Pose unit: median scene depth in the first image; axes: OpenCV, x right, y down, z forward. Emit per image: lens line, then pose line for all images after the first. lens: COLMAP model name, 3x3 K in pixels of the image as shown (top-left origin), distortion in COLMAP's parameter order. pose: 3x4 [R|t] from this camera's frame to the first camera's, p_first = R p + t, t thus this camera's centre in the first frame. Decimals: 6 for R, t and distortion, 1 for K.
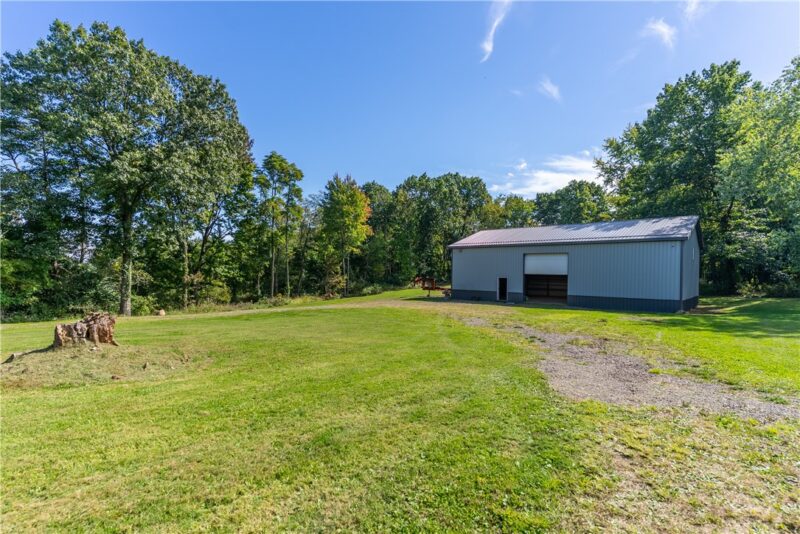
lens RADIAL K [[386.9, 0, 400.0], [0, 386.9, 267.0], [0, 0, 1]] dist [-0.017935, -0.000544]
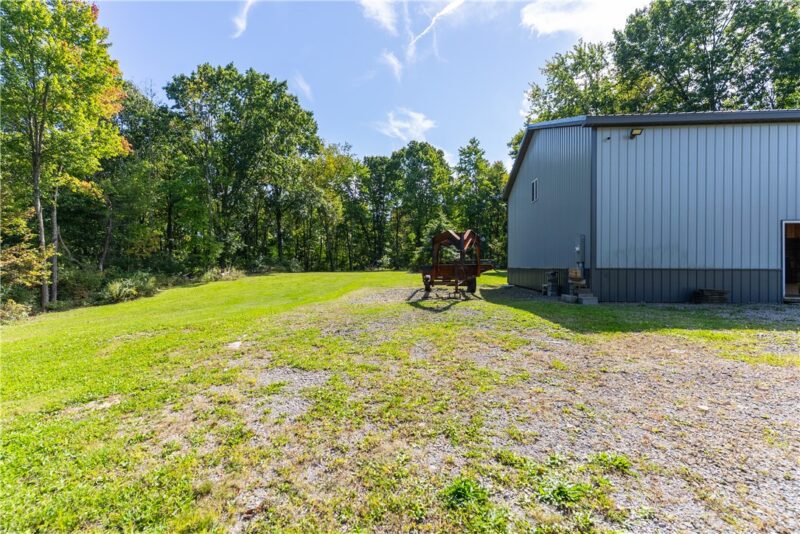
lens RADIAL K [[386.9, 0, 400.0], [0, 386.9, 267.0], [0, 0, 1]] dist [-0.017935, -0.000544]
pose [[0.816353, -0.012467, 0.577418, -0.085360], [-0.001026, 0.999734, 0.023036, 0.033707], [-0.577552, -0.019398, 0.816123, 0.571626]]
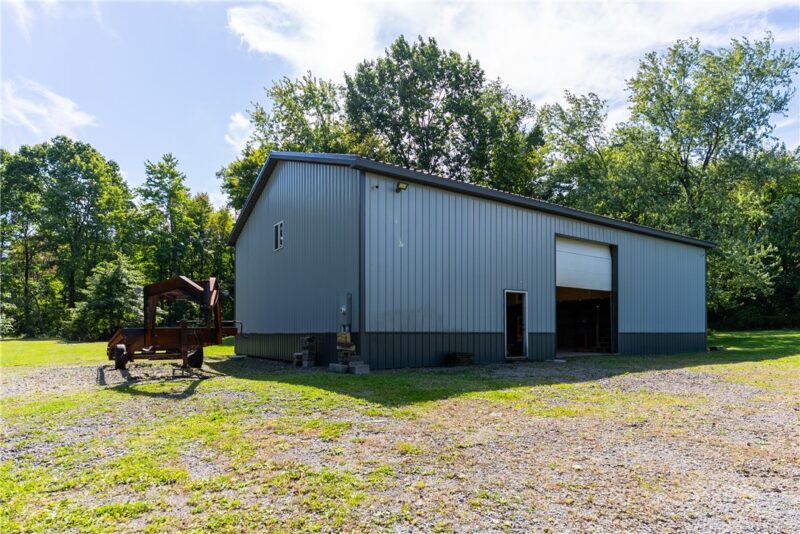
lens RADIAL K [[469.7, 0, 435.5], [0, 469.7, 327.6], [0, 0, 1]] dist [-0.021350, 0.000500]
pose [[0.217320, -0.002927, 0.976096, -0.089588], [-0.011107, 0.999923, 0.005471, 0.036299], [-0.976037, -0.012031, 0.217271, 0.614997]]
